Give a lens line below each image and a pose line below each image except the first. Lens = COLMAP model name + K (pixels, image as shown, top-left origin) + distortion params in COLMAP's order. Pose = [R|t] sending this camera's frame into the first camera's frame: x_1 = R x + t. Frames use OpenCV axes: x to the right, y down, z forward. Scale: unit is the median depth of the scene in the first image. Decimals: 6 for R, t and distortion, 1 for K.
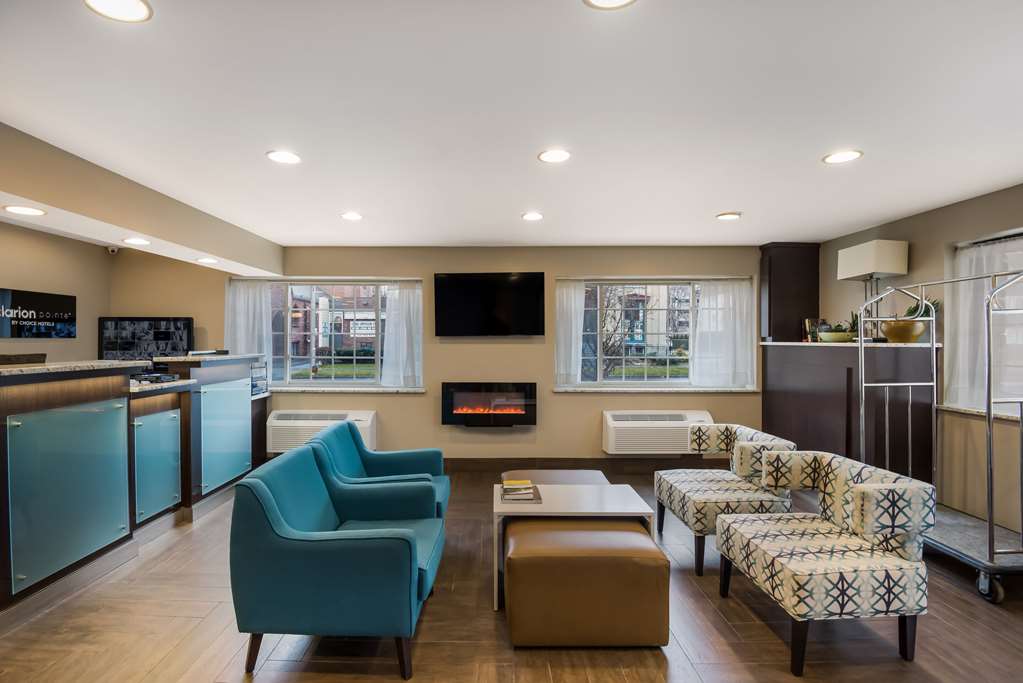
lens RADIAL K [[498.4, 0, 475.7], [0, 498.4, 326.7], [0, 0, 1]] dist [0.000845, -0.000483]
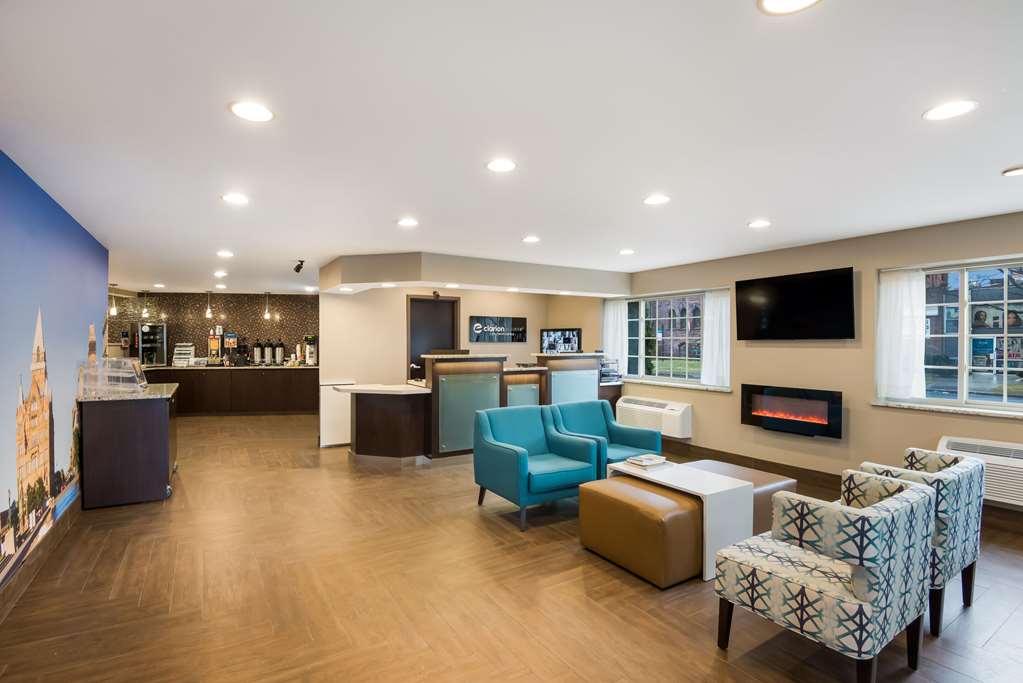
lens RADIAL K [[486.4, 0, 477.2], [0, 486.4, 341.3], [0, 0, 1]] dist [0.002107, 0.000279]
pose [[0.498949, -0.000455, -0.866631, 0.553755], [0.021778, 0.999691, 0.012013, -0.003229], [0.866357, -0.024867, 0.498805, -0.001177]]
